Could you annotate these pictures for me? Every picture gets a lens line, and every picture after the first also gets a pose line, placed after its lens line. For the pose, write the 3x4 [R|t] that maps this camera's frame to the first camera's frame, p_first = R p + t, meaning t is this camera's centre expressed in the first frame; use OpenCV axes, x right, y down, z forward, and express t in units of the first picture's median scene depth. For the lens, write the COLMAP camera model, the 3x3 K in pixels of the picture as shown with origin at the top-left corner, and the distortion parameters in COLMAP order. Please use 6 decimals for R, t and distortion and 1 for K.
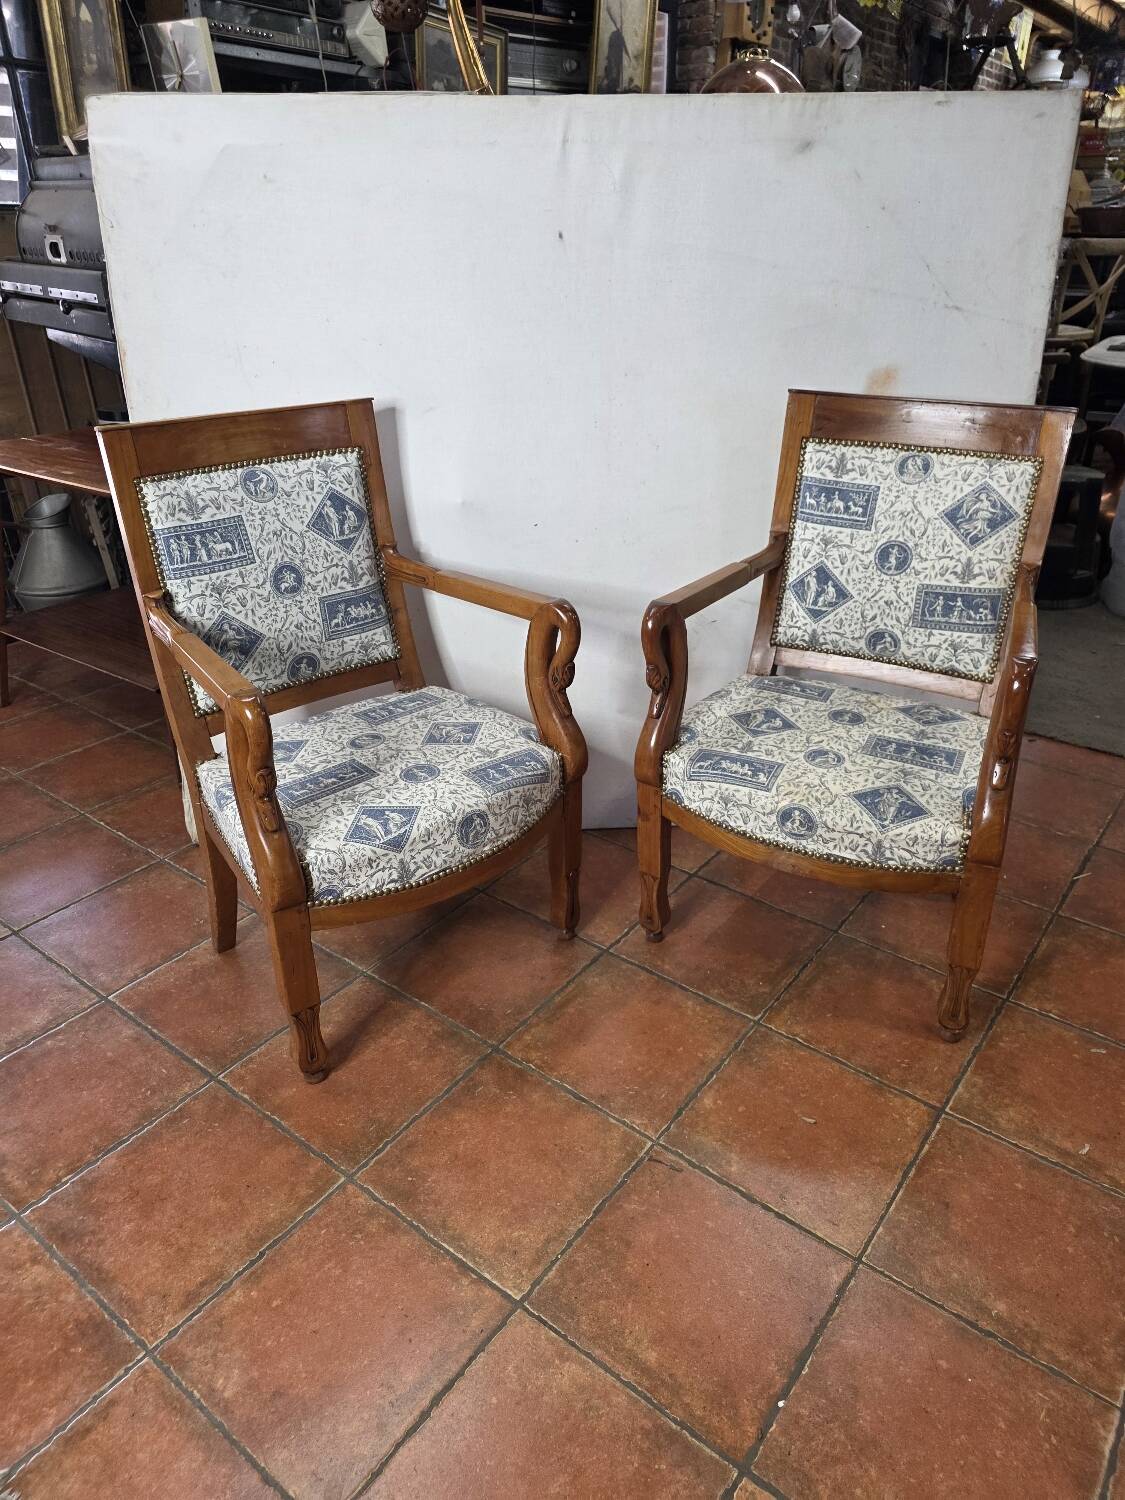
lens RADIAL K [[994.8, 0, 574.0], [0, 994.8, 755.8], [0, 0, 1]] dist [0.038497, -0.032369]
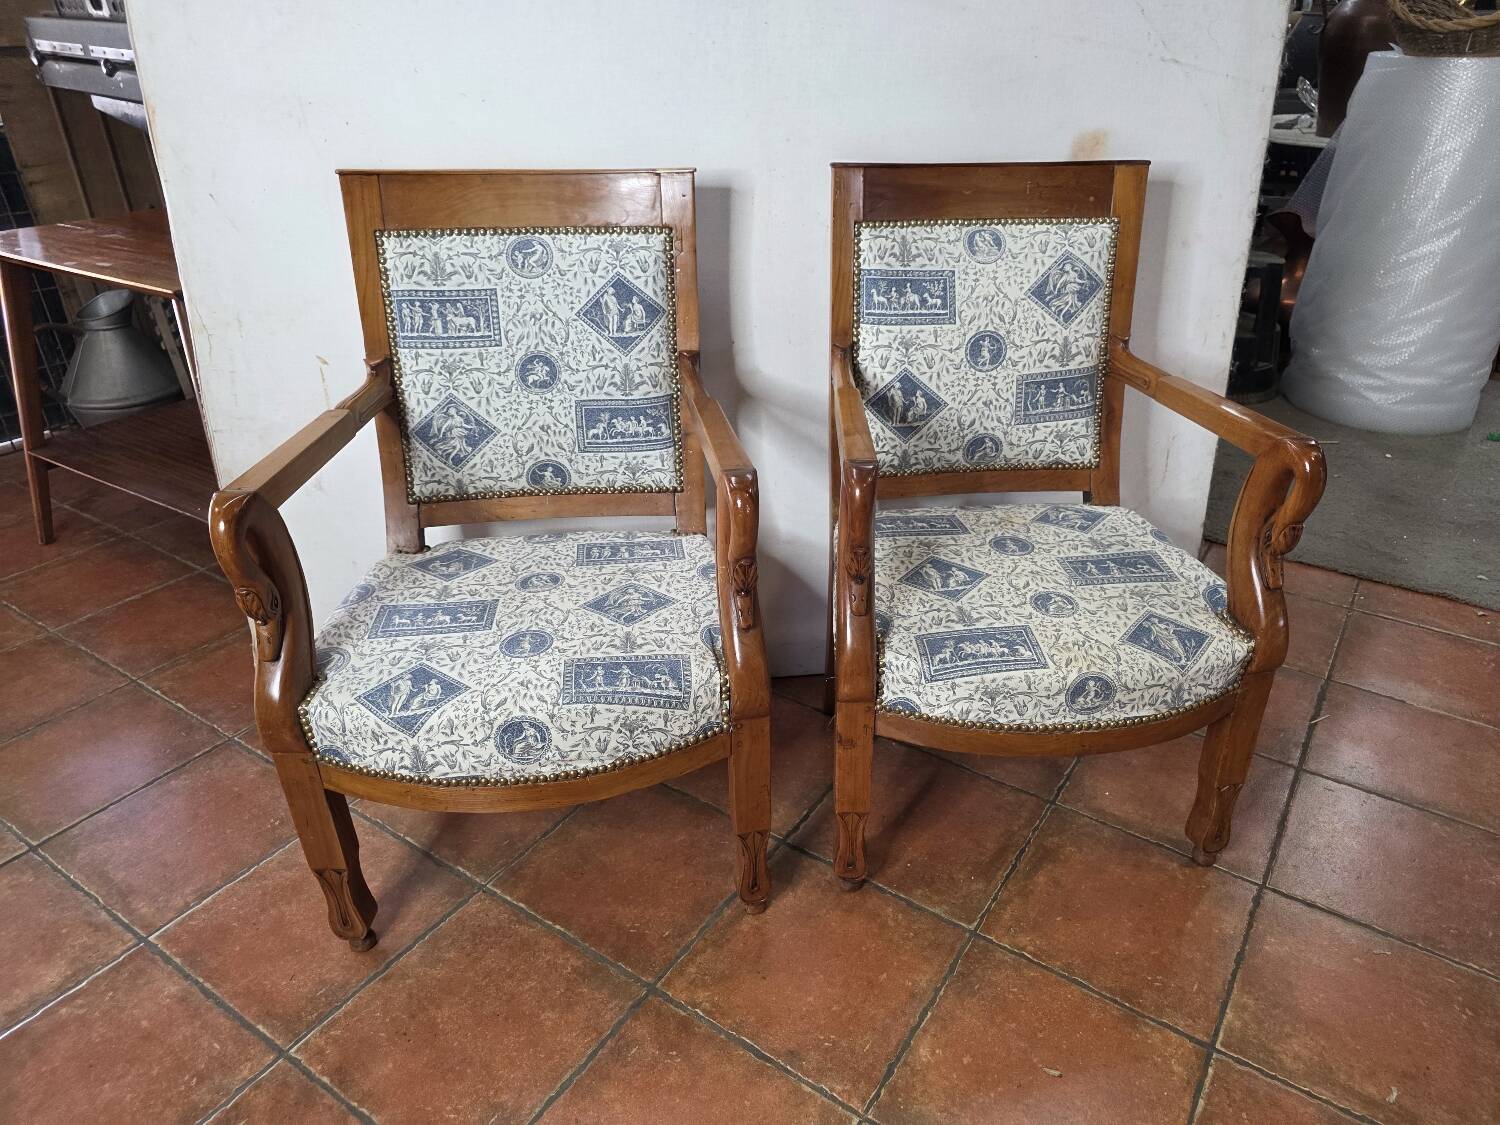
lens RADIAL K [[994.8, 0, 777.8], [0, 994.8, 550.3], [0, 0, 1]] dist [0.038497, -0.032369]
pose [[0.997492, -0.026027, 0.065813, -0.022393], [0.025740, 0.999655, 0.005198, -0.054854], [-0.065926, -0.003491, 0.997818, 0.202593]]
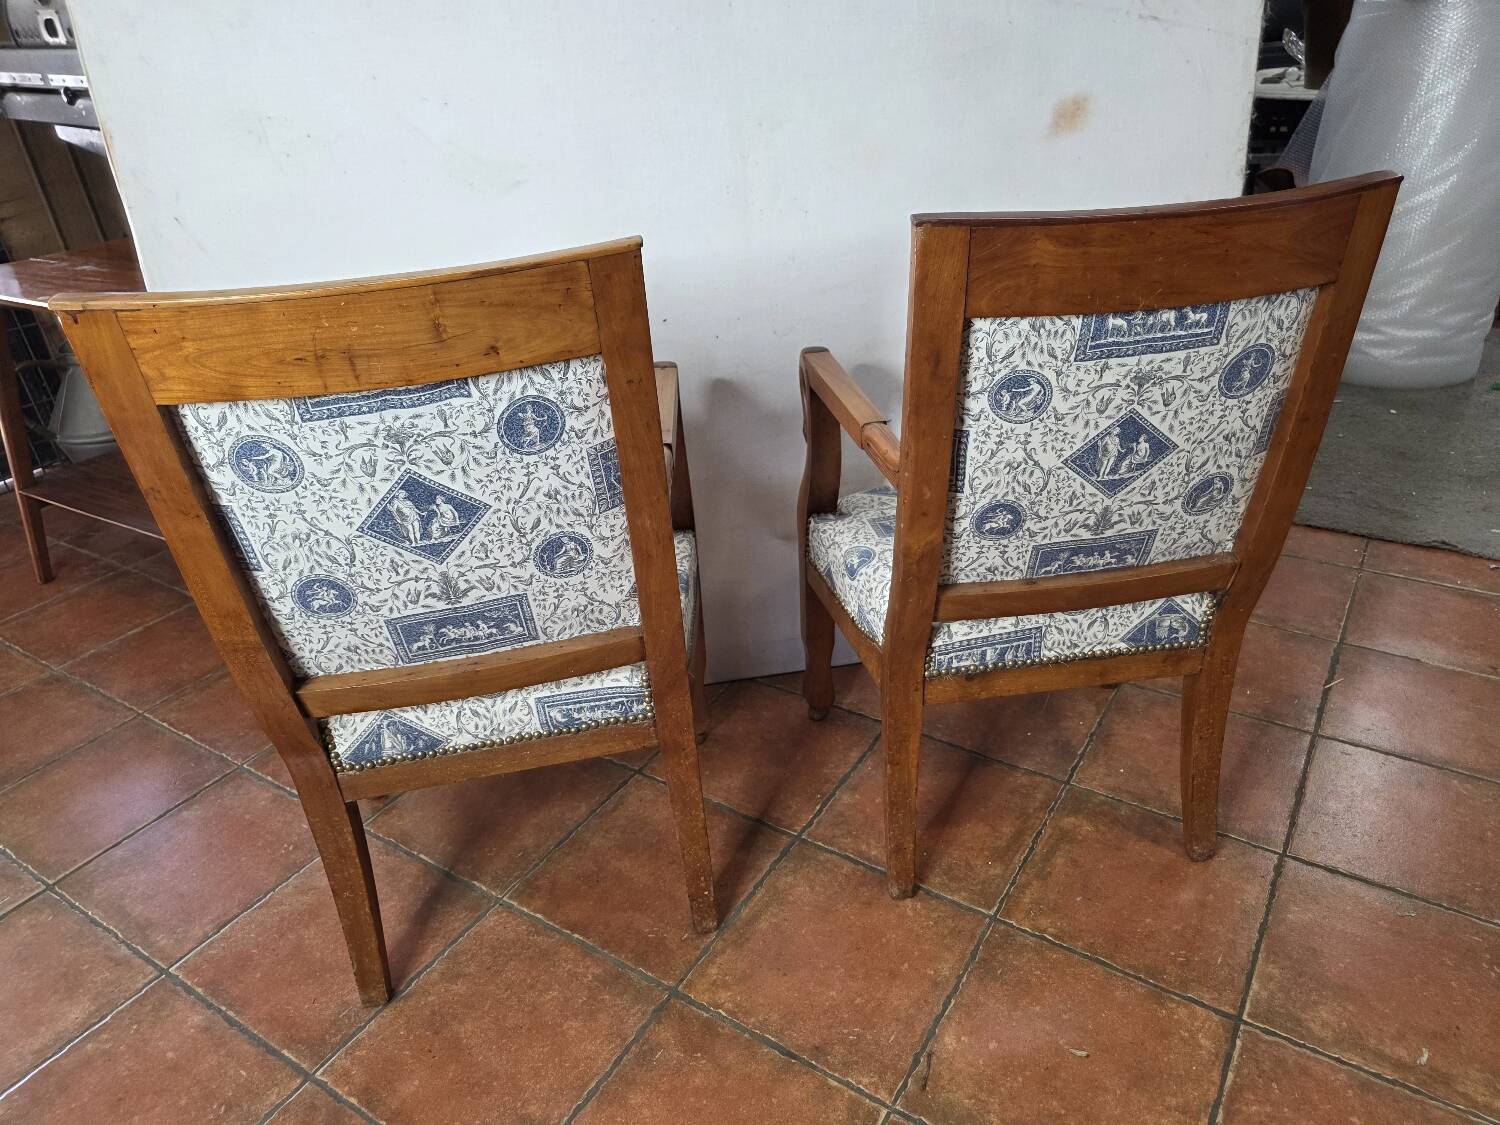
lens RADIAL K [[994.8, 0, 776.6], [0, 994.8, 573.1], [0, 0, 1]] dist [0.038497, -0.032369]
pose [[0.994611, -0.087239, 0.056018, -0.013113], [0.085495, 0.995798, 0.032816, -0.054875], [-0.058646, -0.027850, 0.997890, 0.214505]]
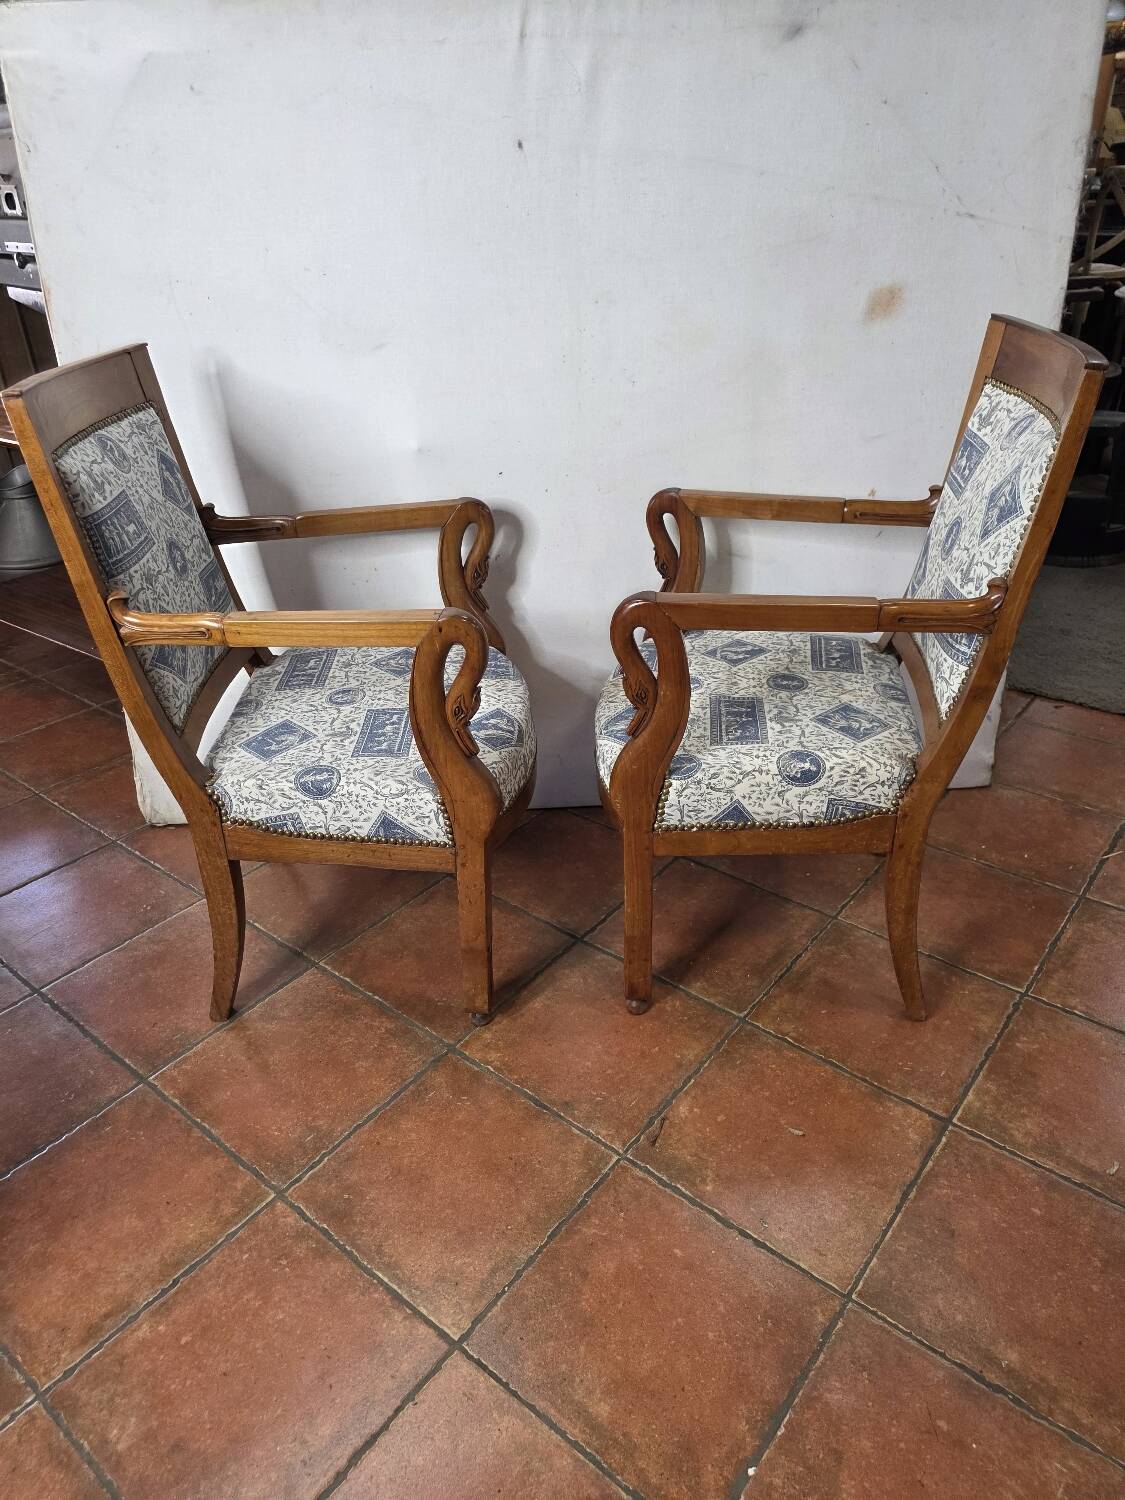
lens RADIAL K [[994.8, 0, 555.7], [0, 994.8, 756.1], [0, 0, 1]] dist [0.038497, -0.032369]
pose [[0.999115, -0.008746, -0.041141, 0.055482], [0.009682, 0.999698, 0.022598, 0.007744], [0.040931, -0.022977, 0.998898, 0.101835]]
